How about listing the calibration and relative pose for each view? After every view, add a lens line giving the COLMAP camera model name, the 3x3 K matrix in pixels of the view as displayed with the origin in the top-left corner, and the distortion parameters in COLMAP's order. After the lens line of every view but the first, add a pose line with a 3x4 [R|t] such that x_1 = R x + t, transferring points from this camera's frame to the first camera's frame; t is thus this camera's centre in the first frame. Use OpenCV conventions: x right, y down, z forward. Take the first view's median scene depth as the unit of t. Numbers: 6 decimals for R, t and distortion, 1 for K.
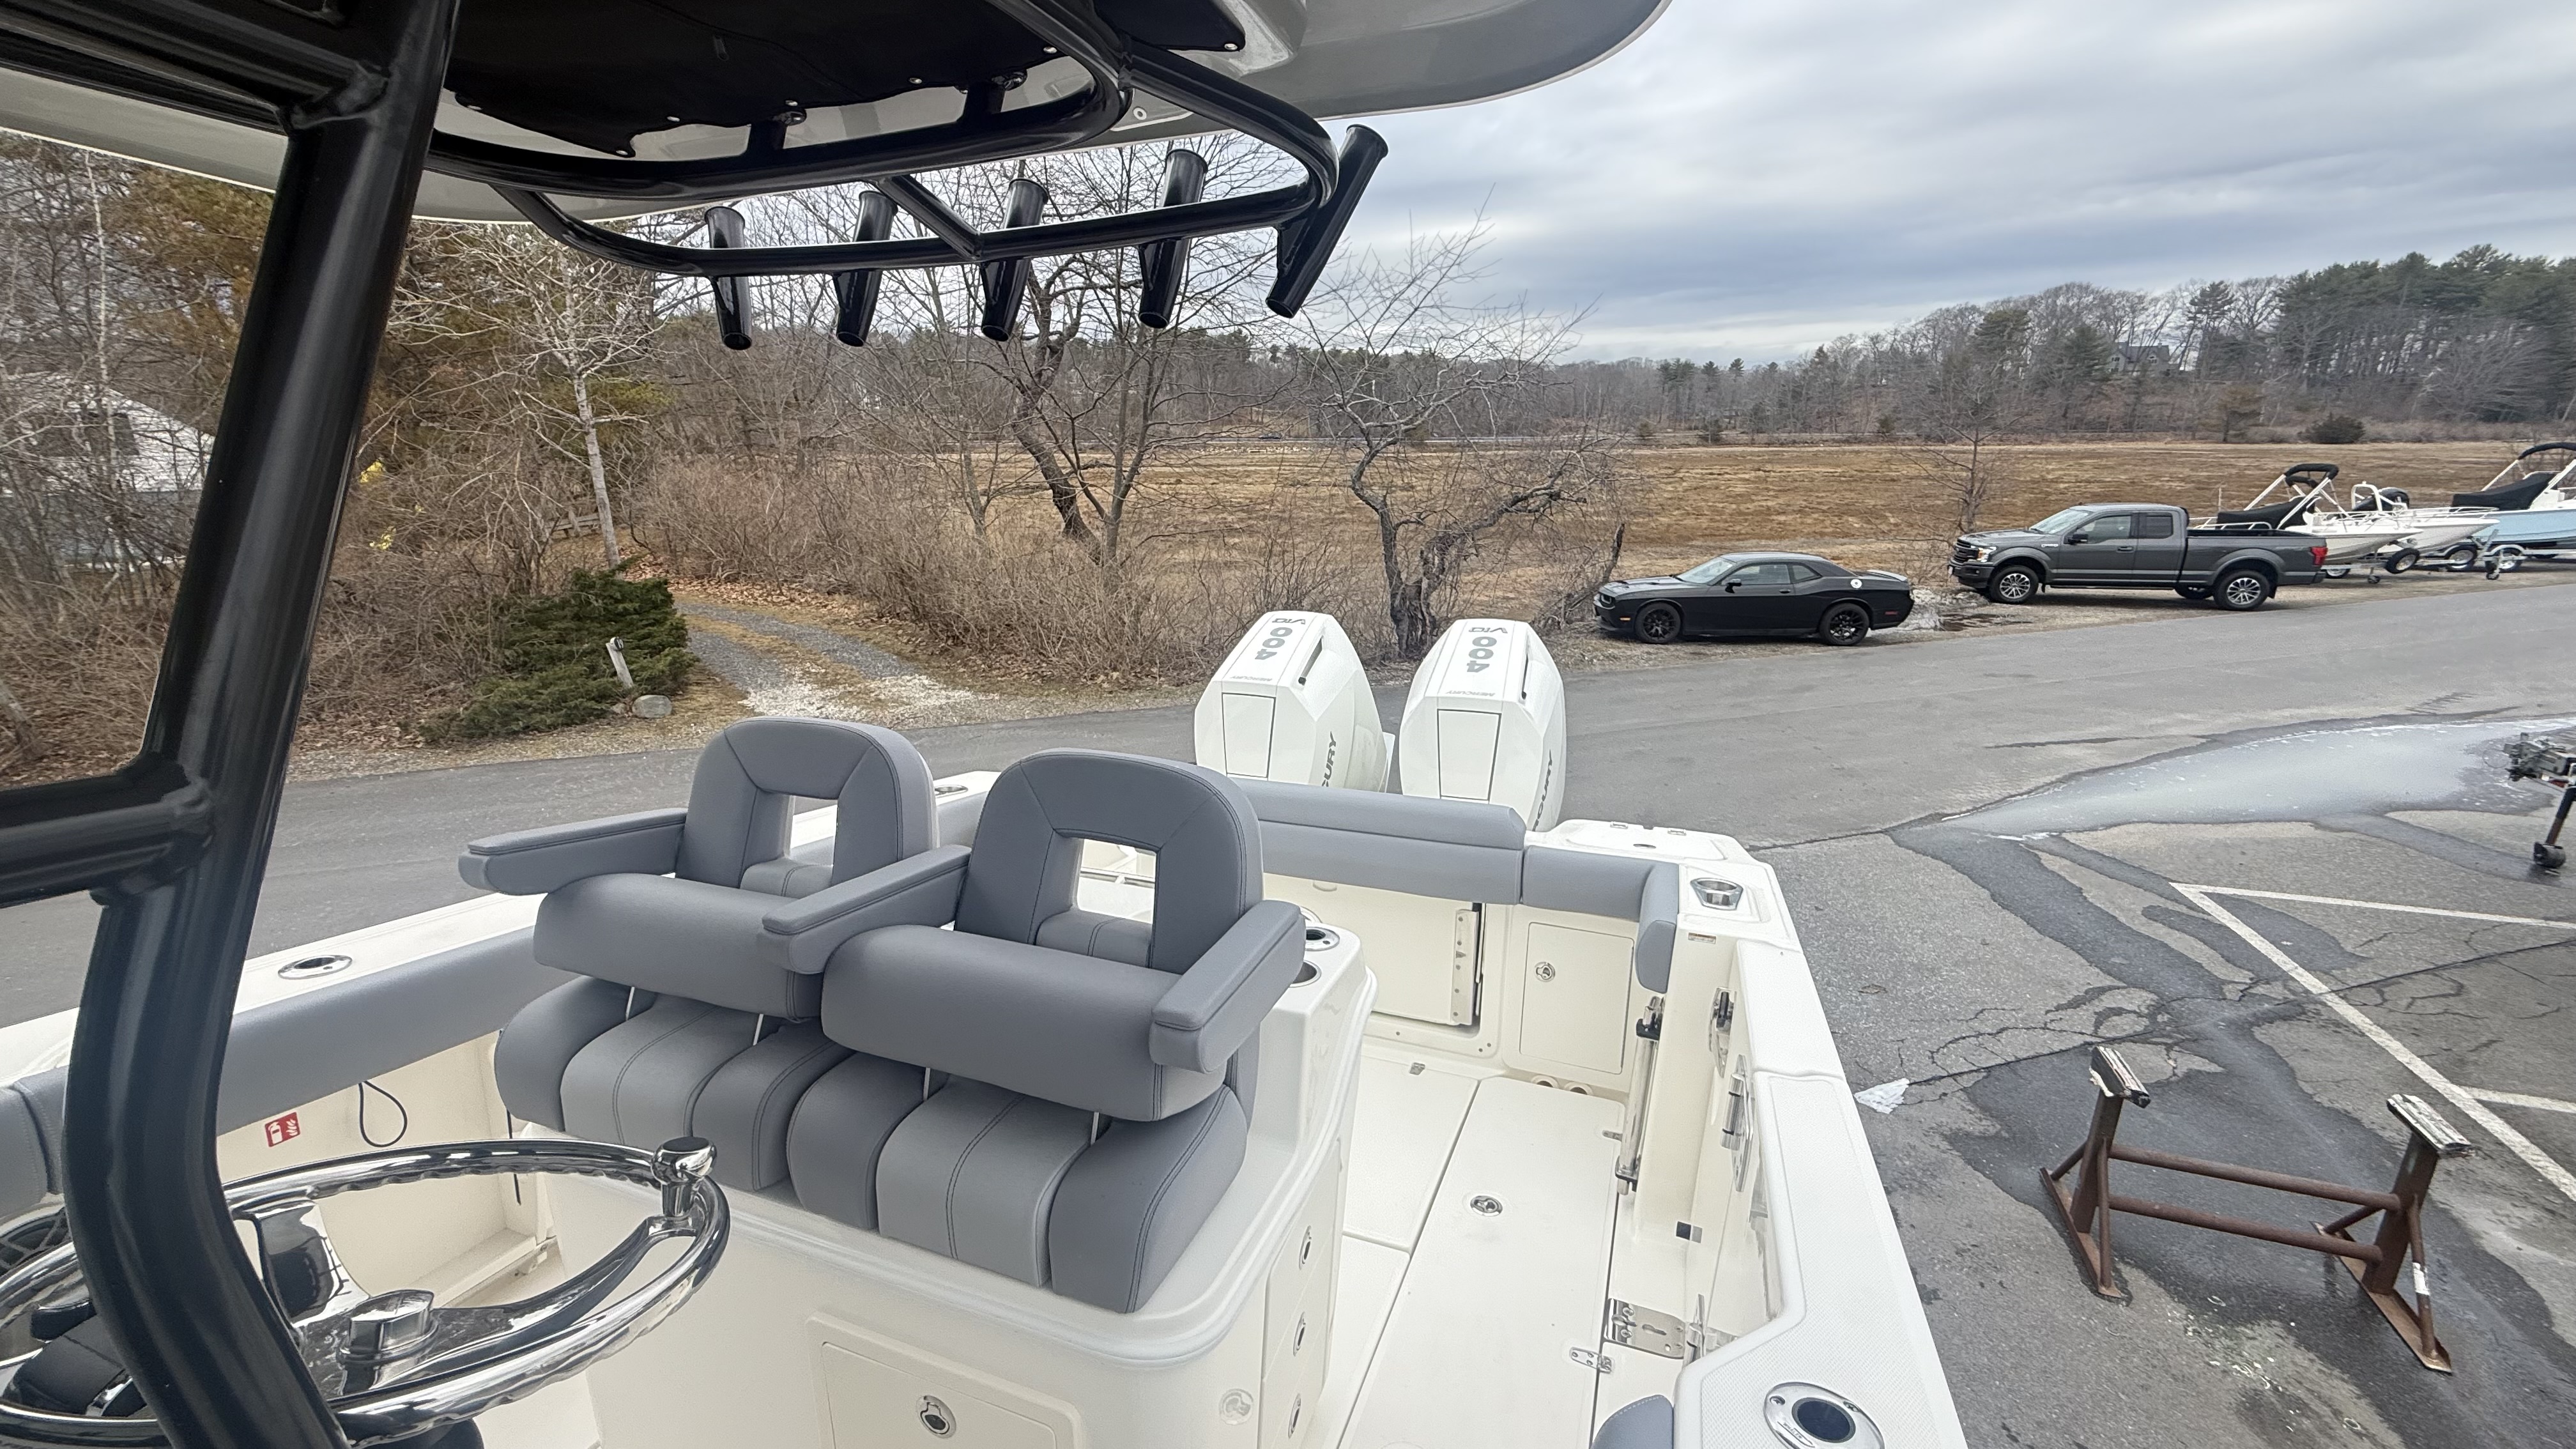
lens RADIAL K [[1024.8, 0, 1287.4], [0, 1024.8, 726.8], [0, 0, 1]] dist [-0.000718, 0.000040]
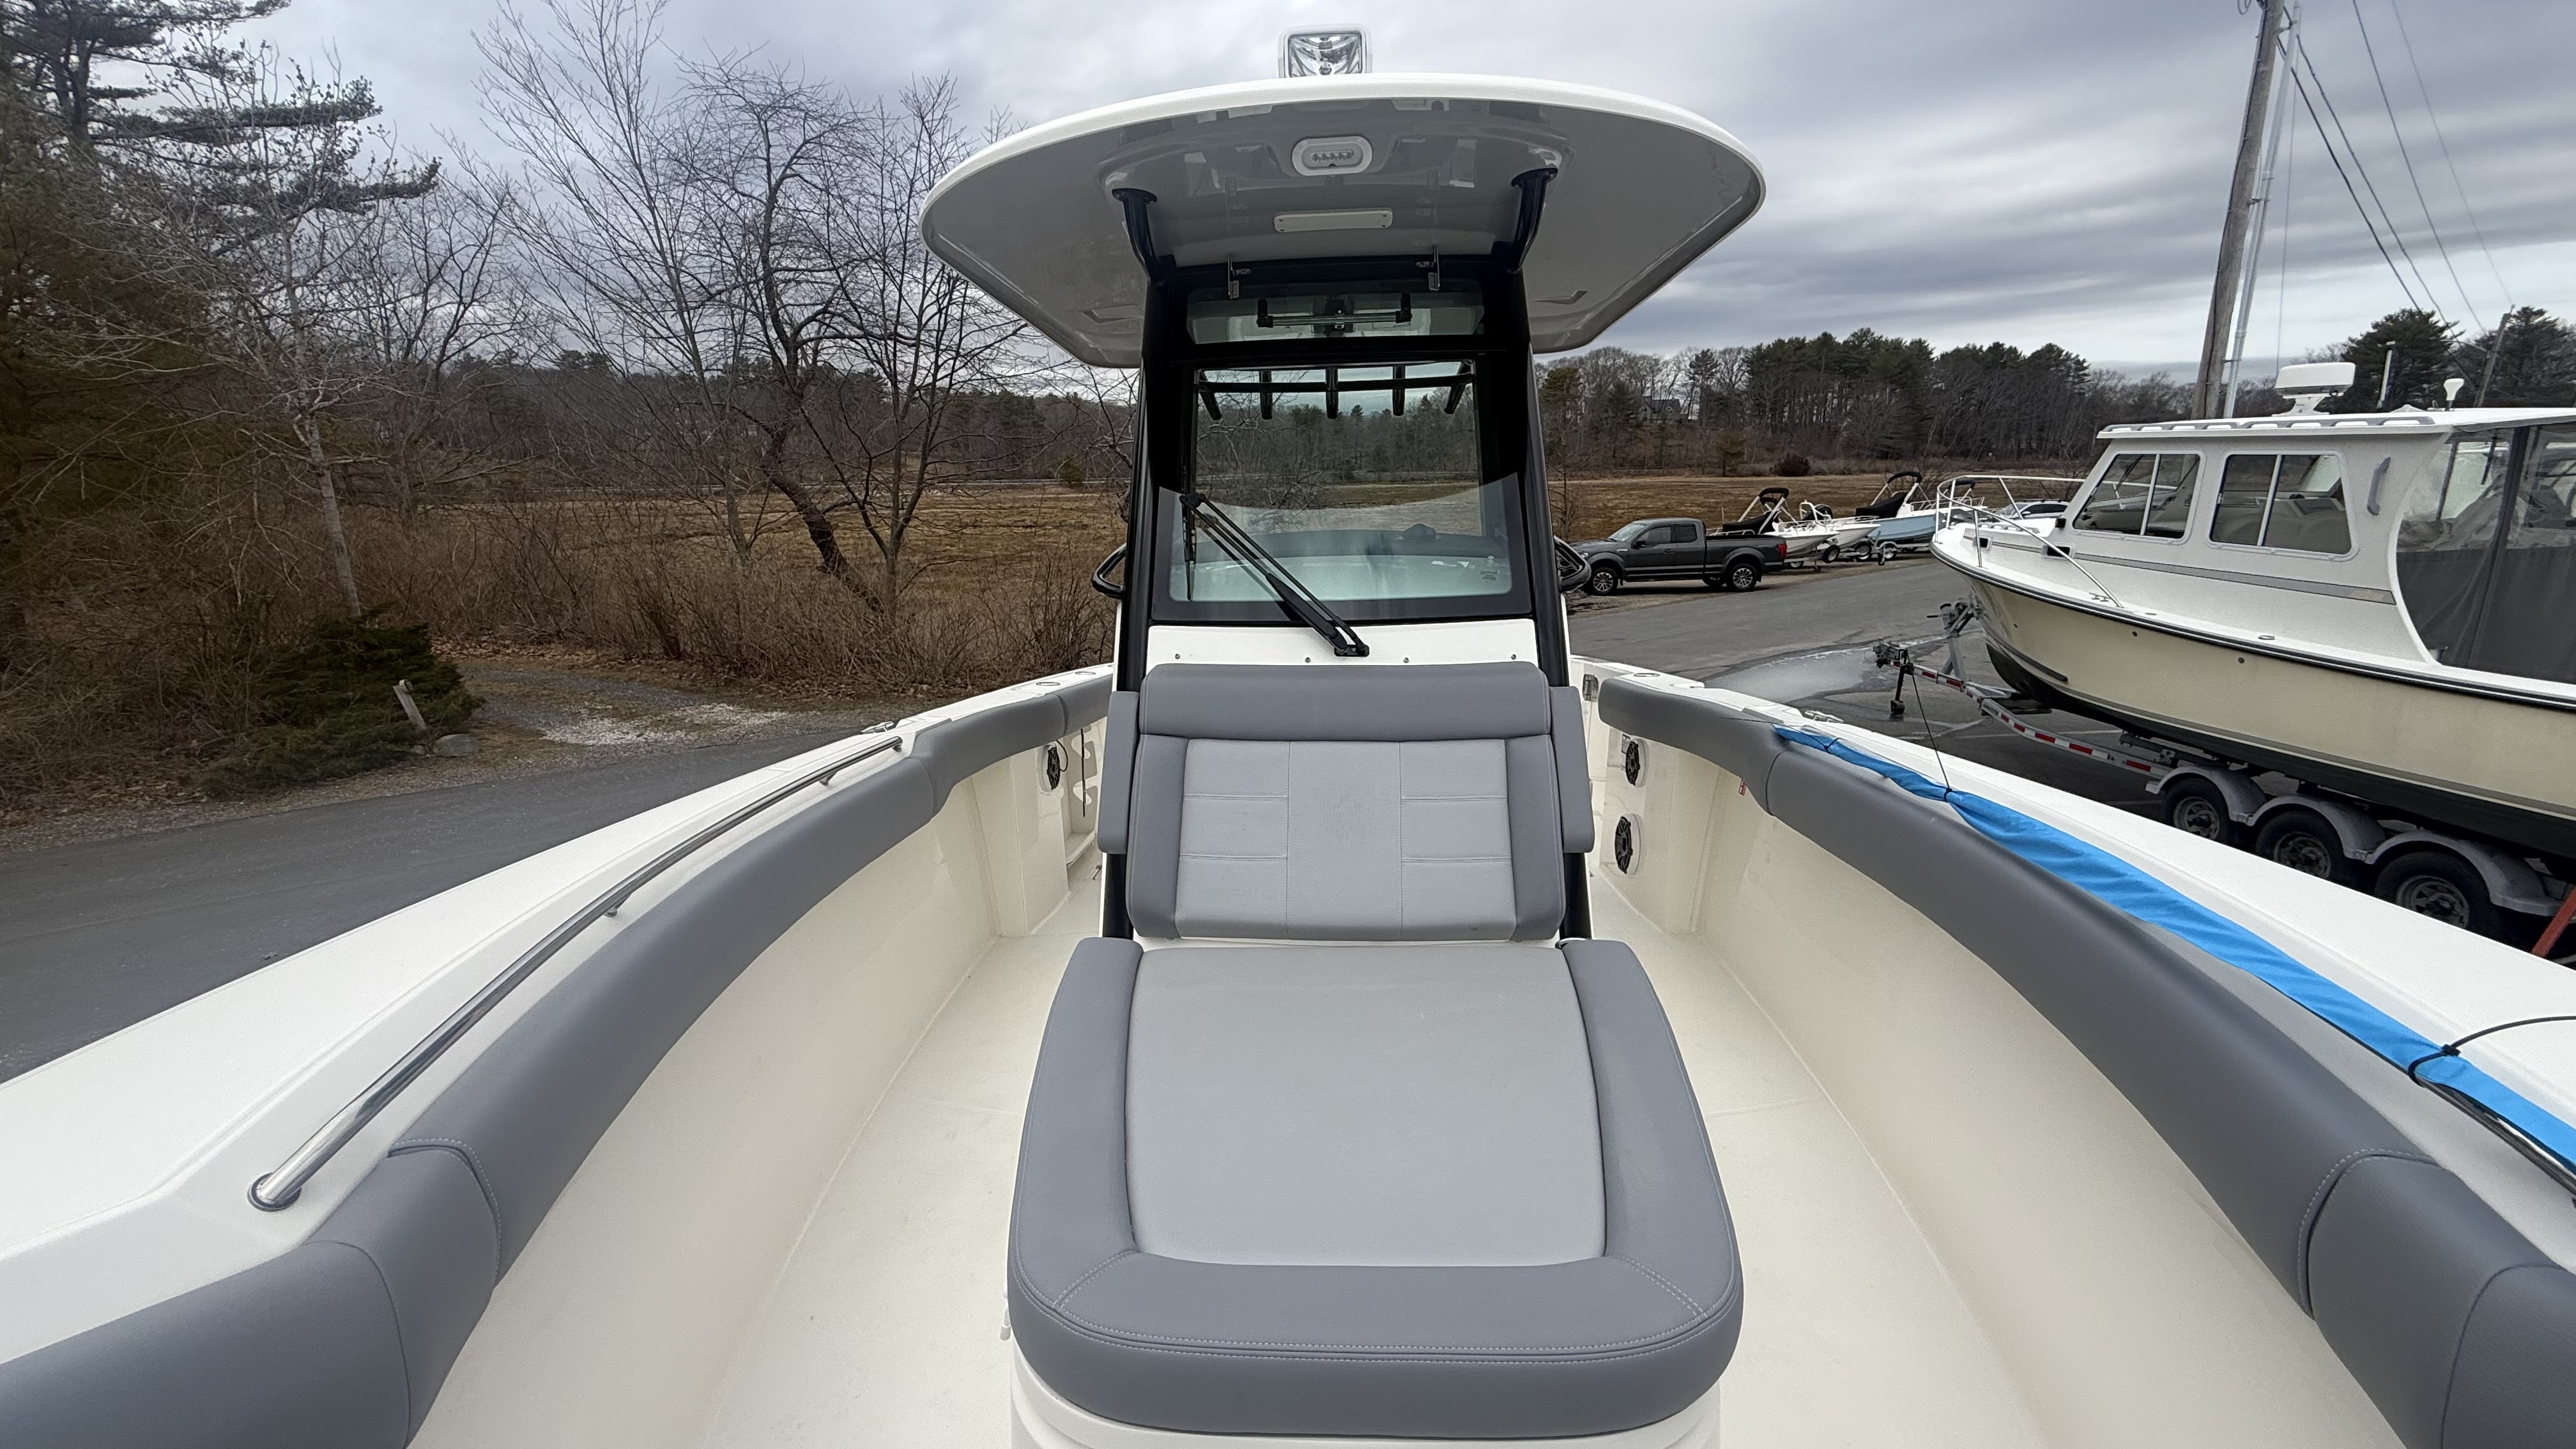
lens RADIAL K [[1023.3, 0, 1288.0], [0, 1023.3, 724.5], [0, 0, 1]] dist [-0.000113, -0.000037]
pose [[0.946047, -0.084759, 0.312746, -0.118590], [0.097008, 0.994999, -0.023785, 0.043751], [-0.309167, 0.052840, 0.949539, -0.136458]]
